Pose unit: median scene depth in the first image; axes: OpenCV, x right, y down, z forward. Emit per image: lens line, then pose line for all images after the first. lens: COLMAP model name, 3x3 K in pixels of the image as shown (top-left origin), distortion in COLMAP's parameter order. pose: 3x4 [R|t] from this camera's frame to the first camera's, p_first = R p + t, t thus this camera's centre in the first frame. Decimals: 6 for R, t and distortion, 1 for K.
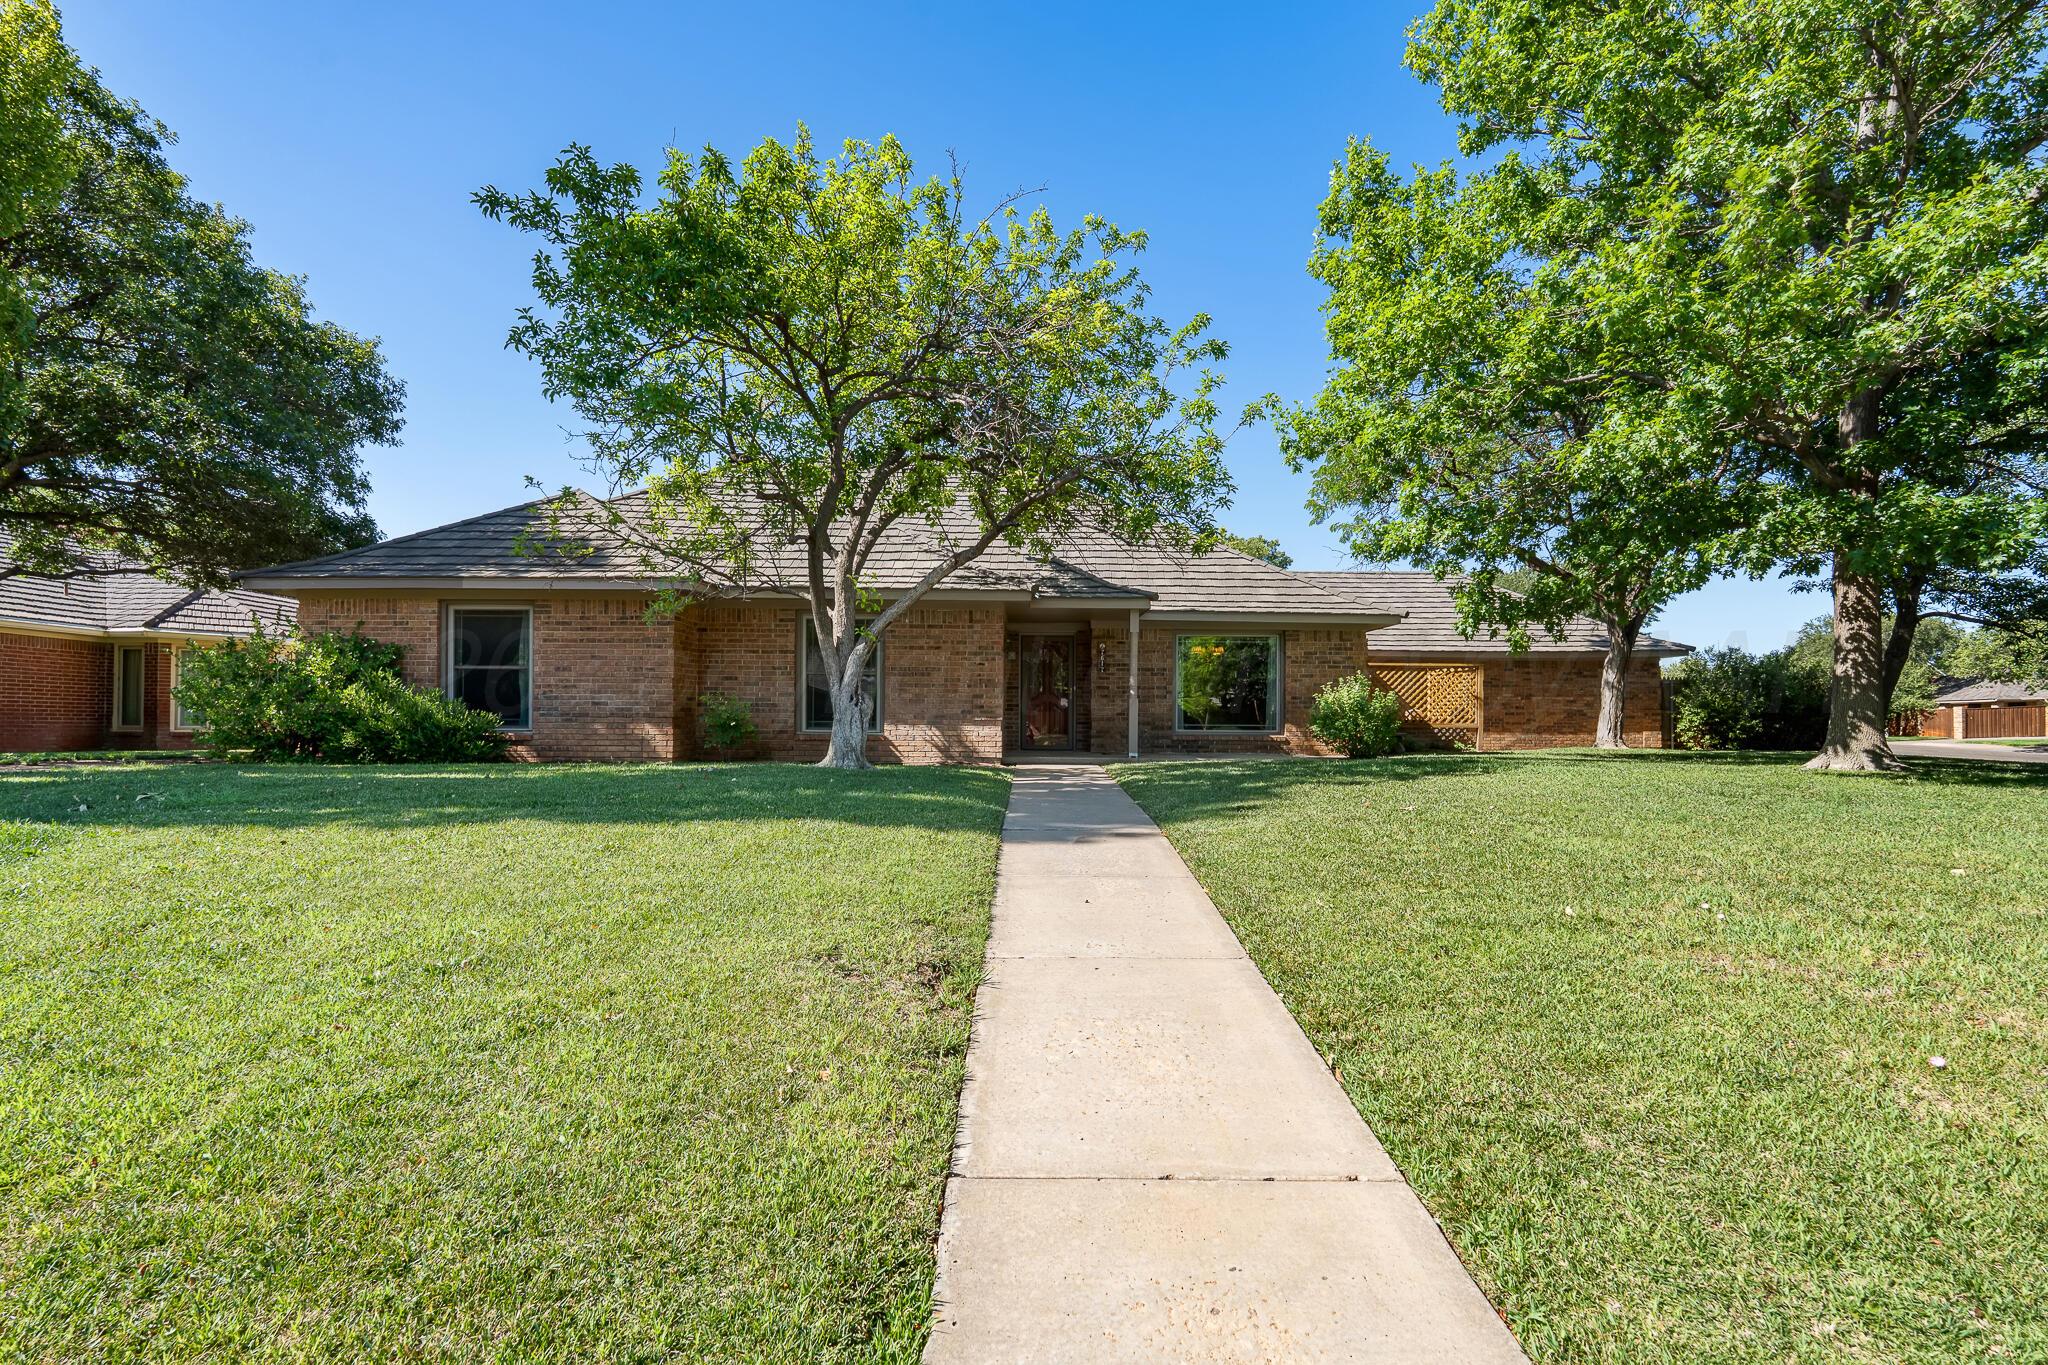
lens RADIAL K [[890.8, 0, 1026.9], [0, 890.8, 684.0], [0, 0, 1]] dist [0.001699, -0.000381]
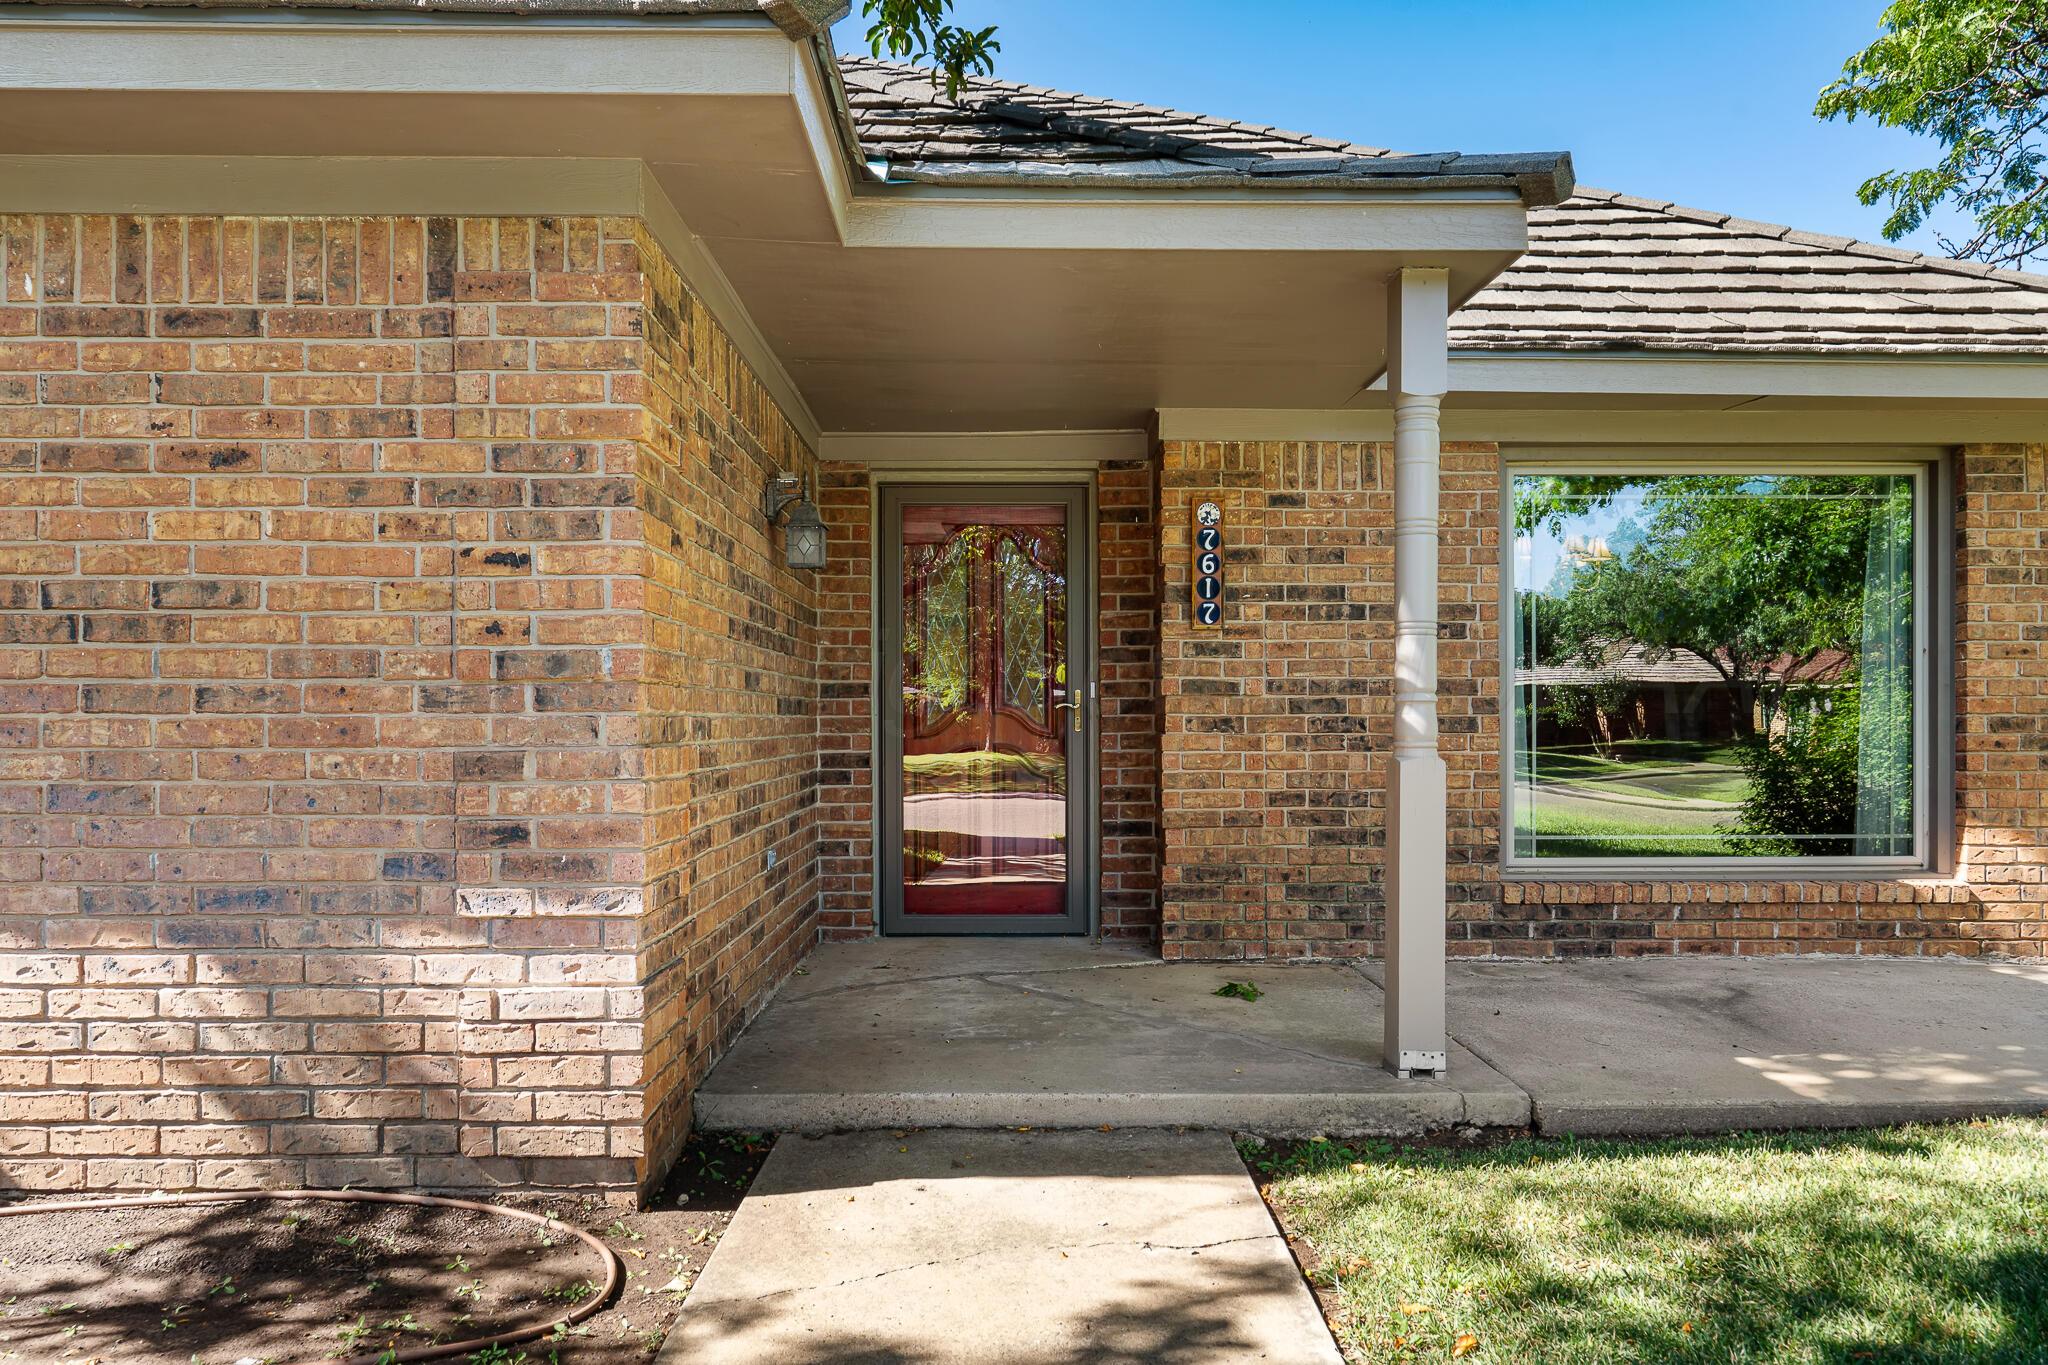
lens RADIAL K [[1356.8, 0, 1022.2], [0, 1356.8, 679.8], [0, 0, 1]] dist [0.000820, 0.000105]
pose [[0.999895, -0.009493, 0.010903, 0.030016], [0.009403, 0.999921, 0.008309, -0.001946], [-0.010981, -0.008206, 0.999906, 0.634936]]
